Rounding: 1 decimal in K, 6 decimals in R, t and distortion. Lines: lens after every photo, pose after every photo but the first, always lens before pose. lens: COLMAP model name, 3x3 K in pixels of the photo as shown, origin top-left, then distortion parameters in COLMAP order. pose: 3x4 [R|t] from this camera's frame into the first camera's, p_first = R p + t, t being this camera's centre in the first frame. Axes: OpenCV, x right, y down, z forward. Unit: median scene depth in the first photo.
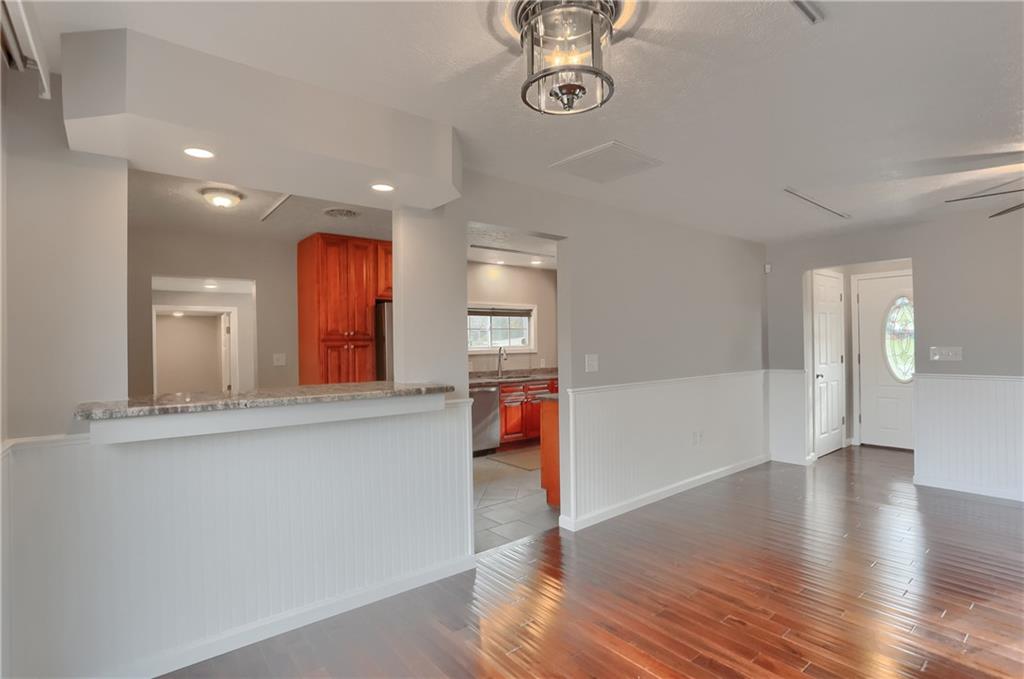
lens RADIAL K [[505.1, 0, 502.9], [0, 505.1, 334.9], [0, 0, 1]] dist [-0.015875, 0.001643]
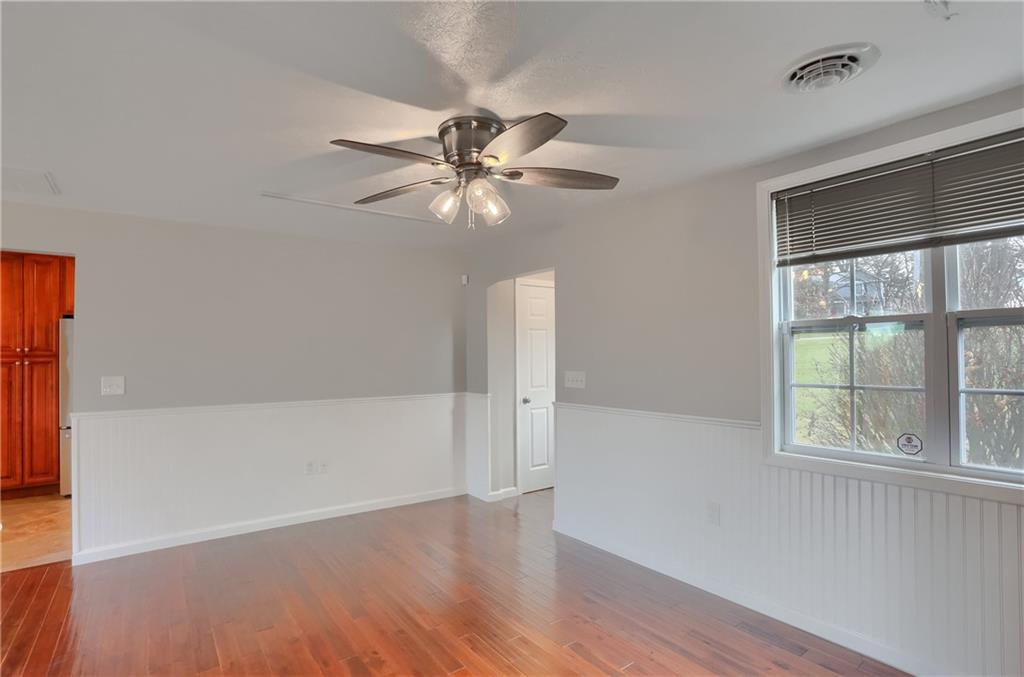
lens RADIAL K [[505.1, 0, 502.9], [0, 505.1, 333.9], [0, 0, 1]] dist [-0.015875, 0.001643]
pose [[0.996188, 0.004945, -0.087086, 0.661738], [-0.007061, 0.999687, -0.024008, -0.015565], [0.086940, 0.024532, 0.995911, 0.095785]]
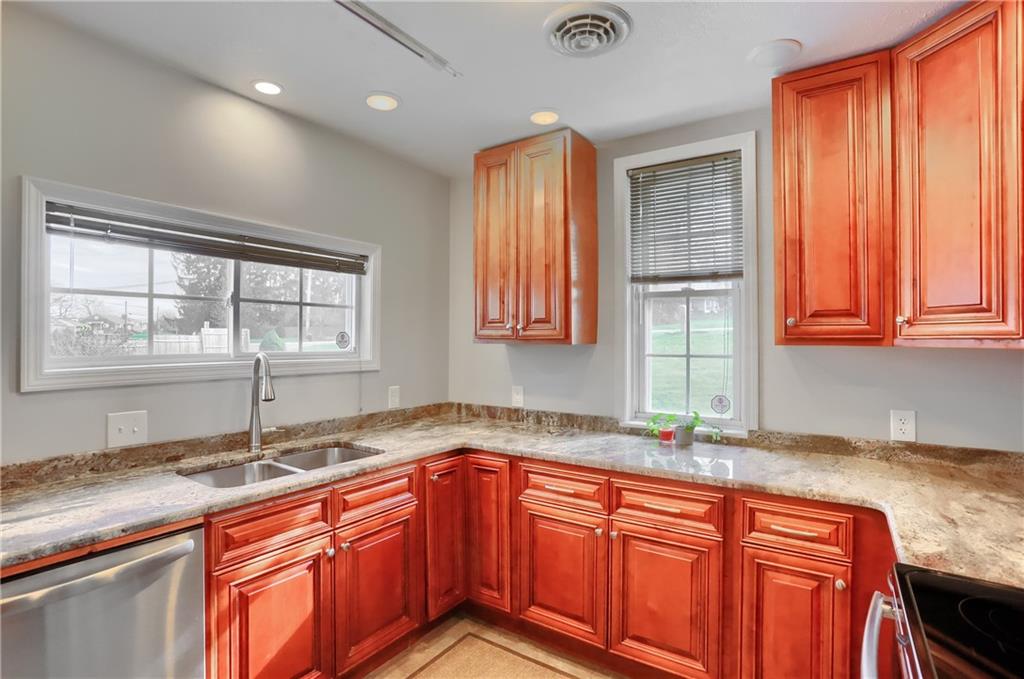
lens RADIAL K [[493.7, 0, 489.4], [0, 493.7, 340.1], [0, 0, 1]] dist [-0.031290, 0.001002]
pose [[0.964260, 0.018210, 0.264333, 0.065626], [-0.023280, 0.999600, 0.016058, 0.006742], [-0.263935, -0.021638, 0.964298, 0.833106]]
